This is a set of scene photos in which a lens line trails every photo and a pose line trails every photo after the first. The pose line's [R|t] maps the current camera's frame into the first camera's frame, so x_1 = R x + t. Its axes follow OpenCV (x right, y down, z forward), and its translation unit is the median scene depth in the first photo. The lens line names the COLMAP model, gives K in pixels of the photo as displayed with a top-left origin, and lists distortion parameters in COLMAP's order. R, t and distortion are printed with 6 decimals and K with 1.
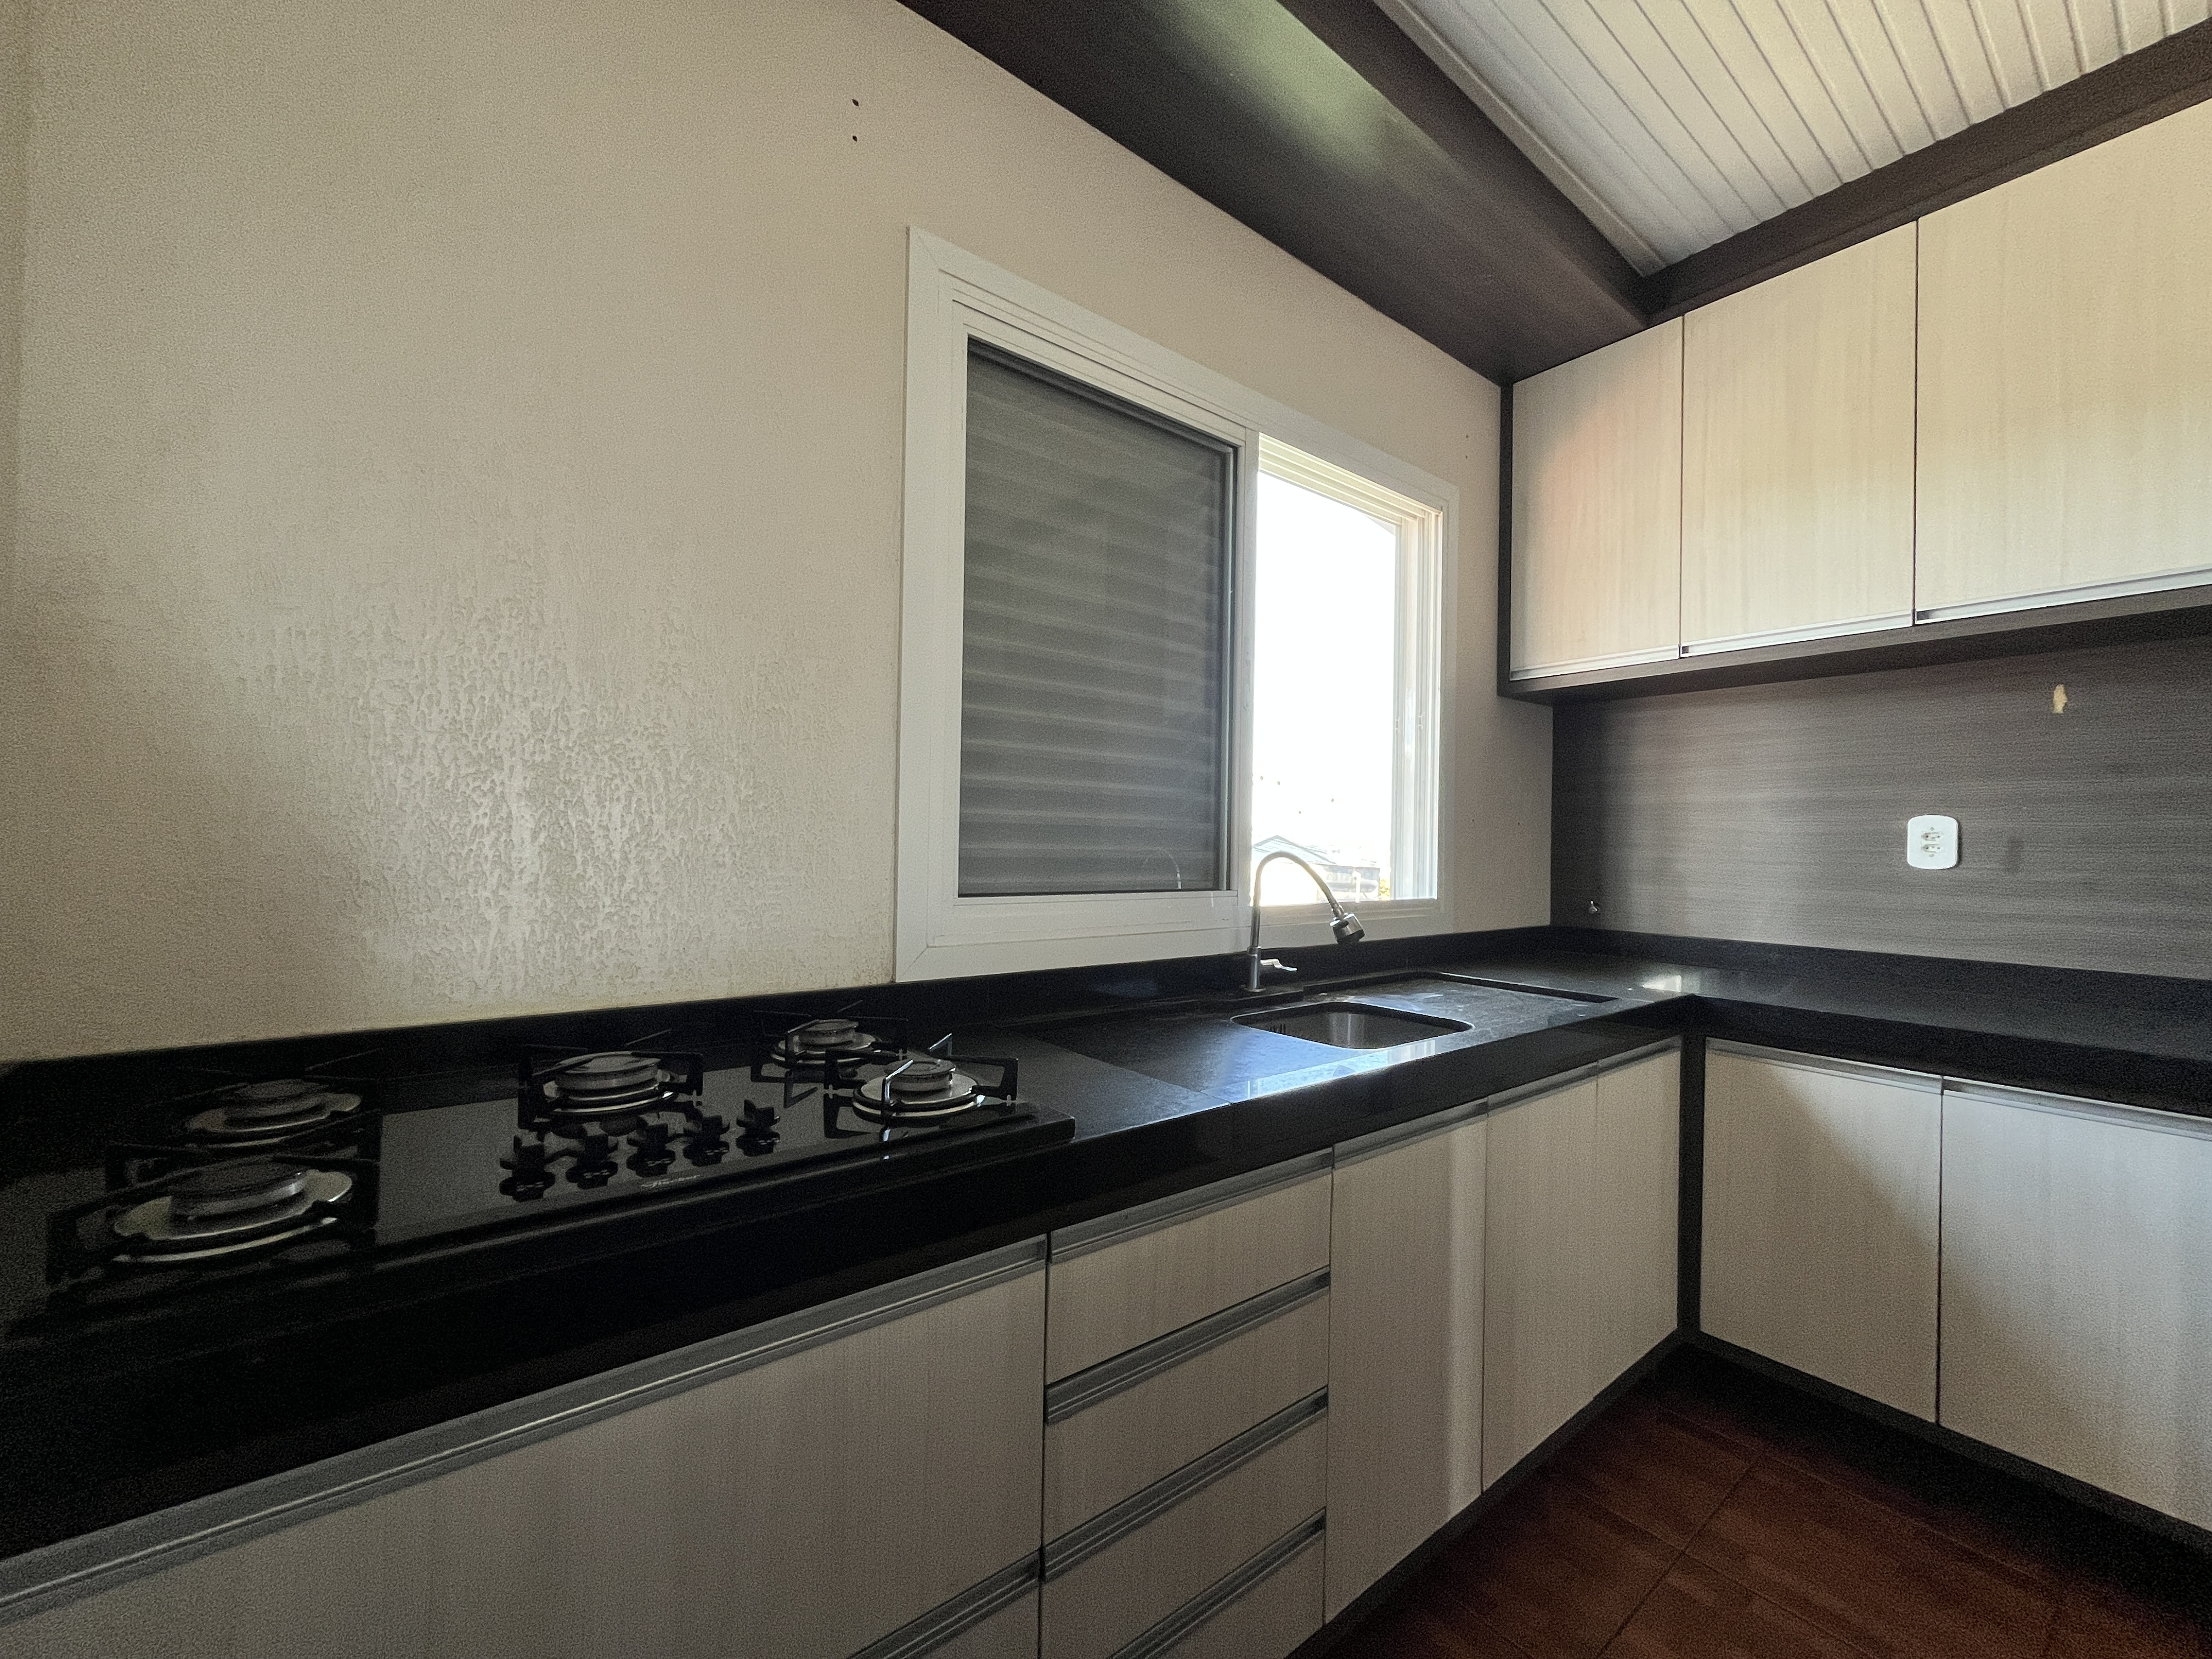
lens RADIAL K [[889.7, 0, 1110.9], [0, 889.7, 830.8], [0, 0, 1]] dist [-0.001187, 0.000213]
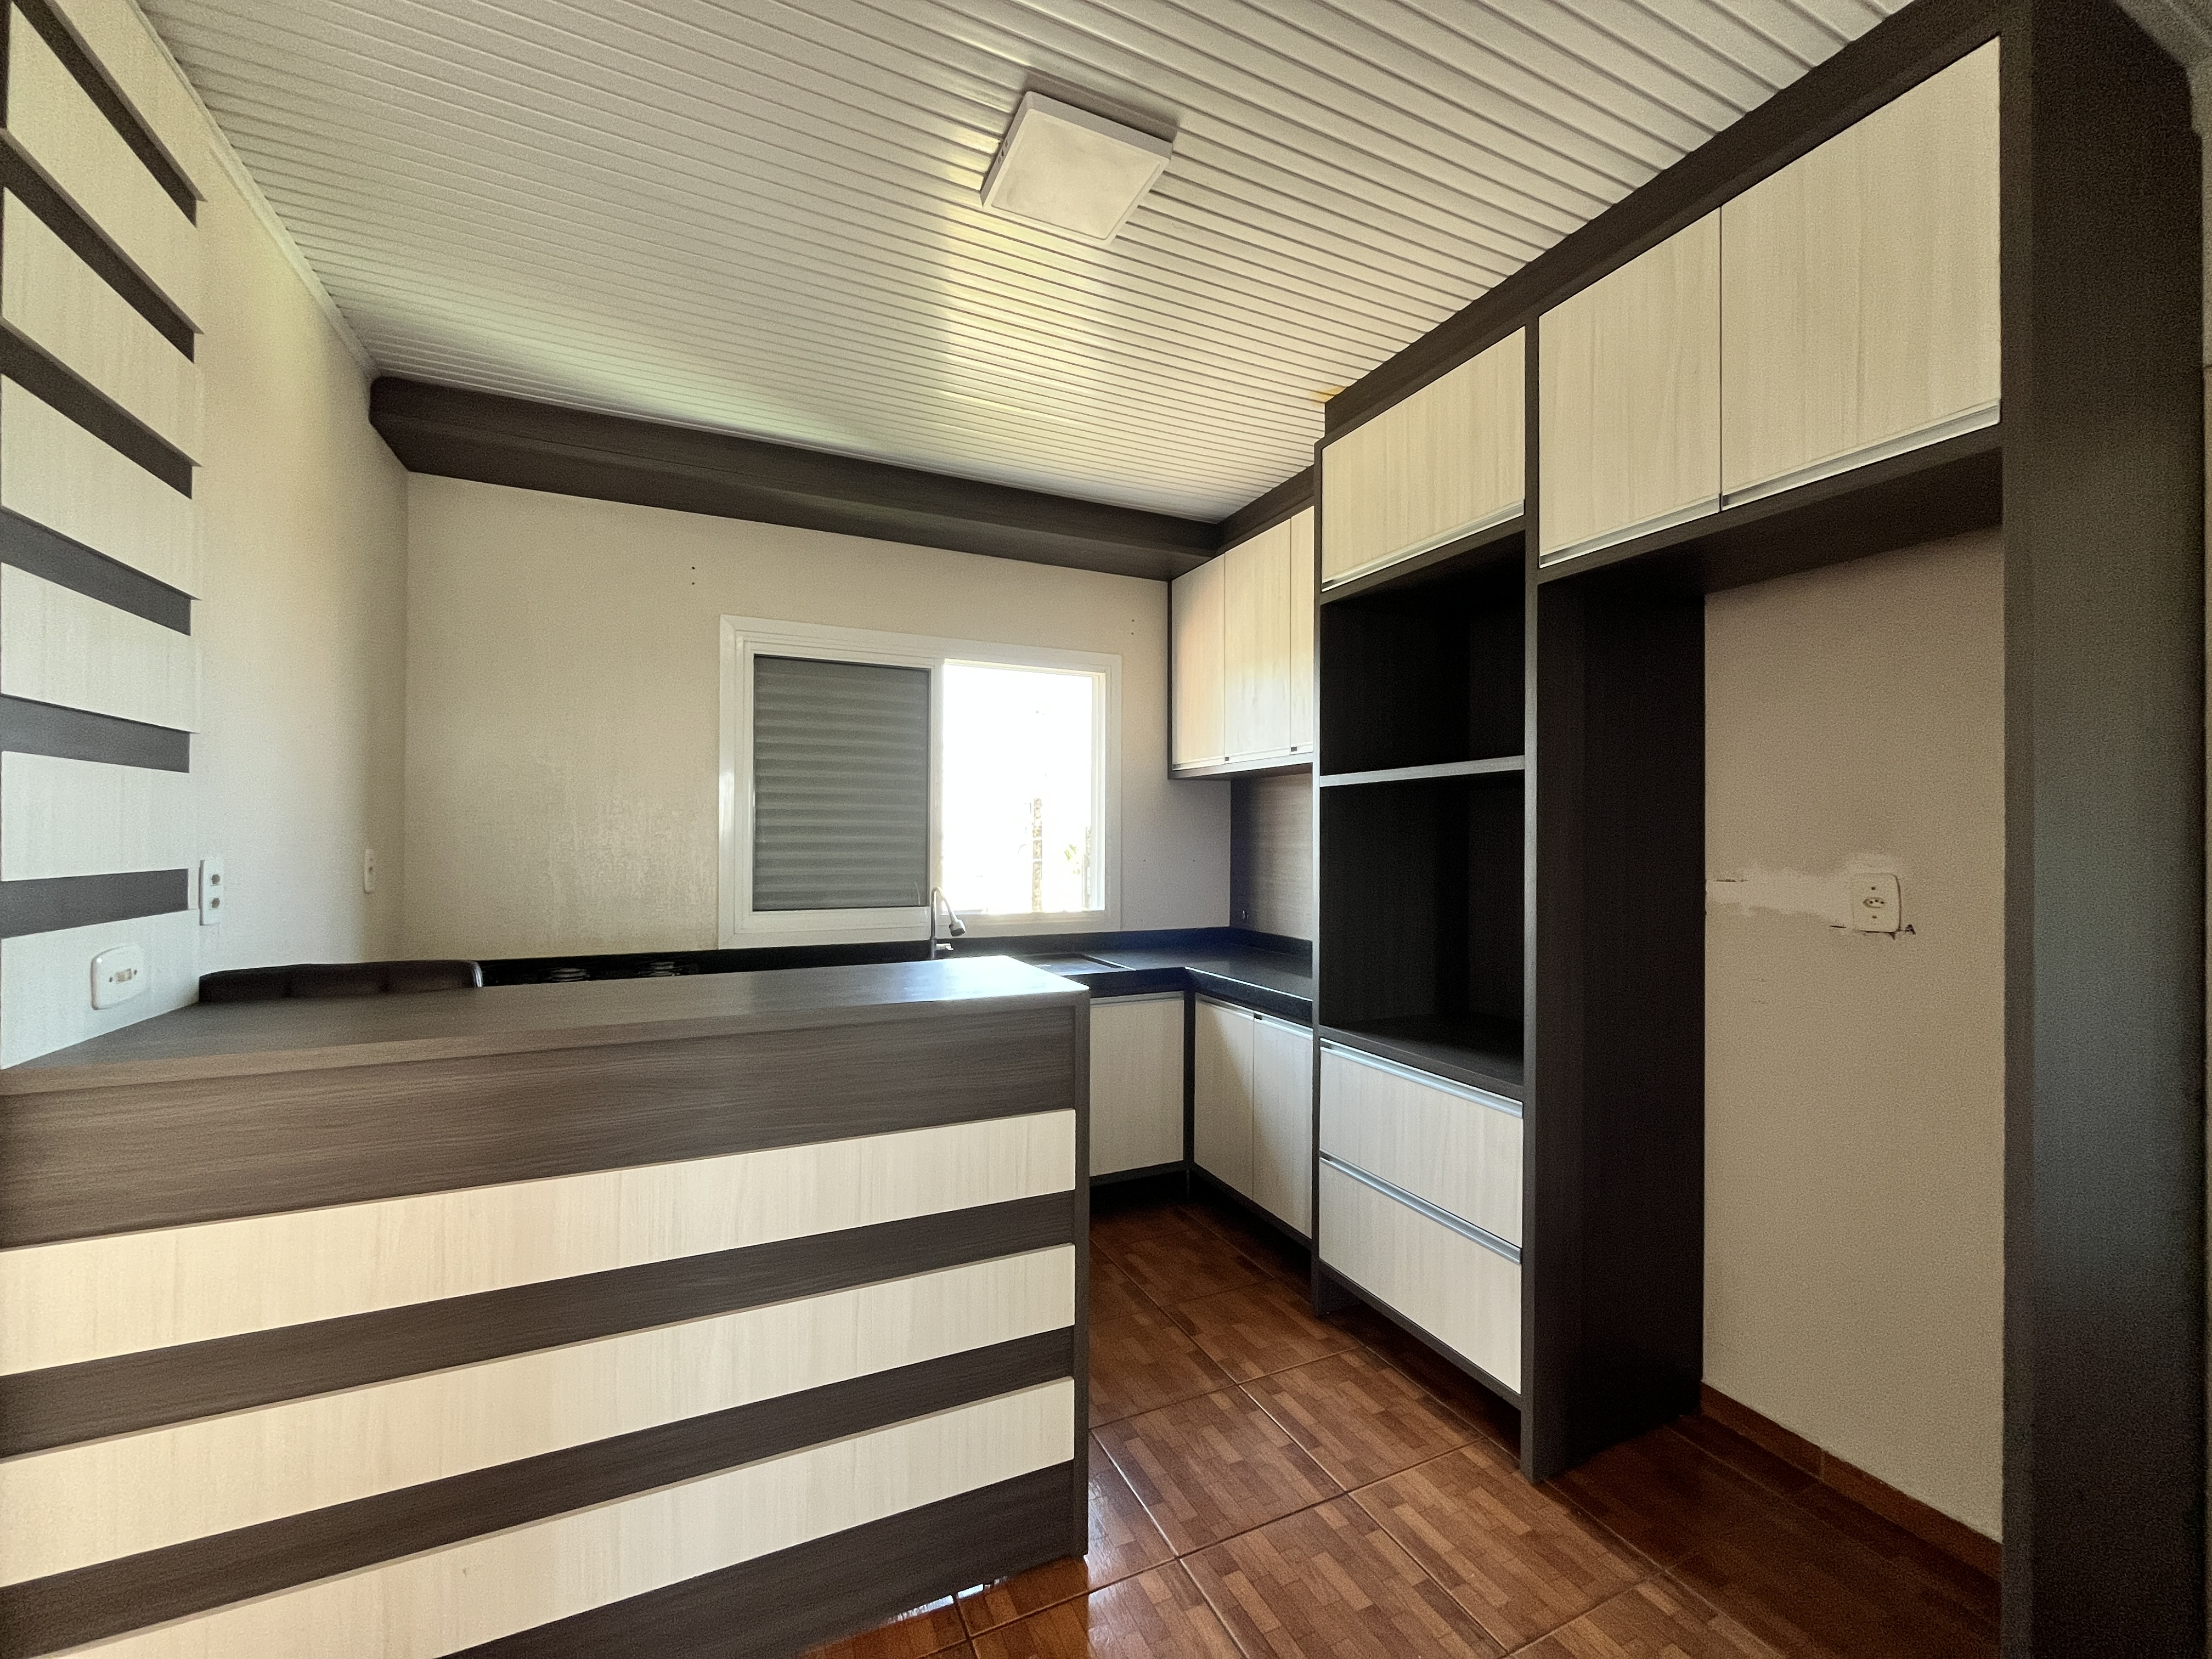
lens RADIAL K [[889.7, 0, 1100.7], [0, 889.7, 836.2], [0, 0, 1]] dist [-0.001187, 0.000213]
pose [[0.974006, -0.017350, -0.225856, 0.933549], [0.017952, 0.999839, 0.000609, -0.077846], [0.225809, -0.004647, 0.974160, -0.753777]]
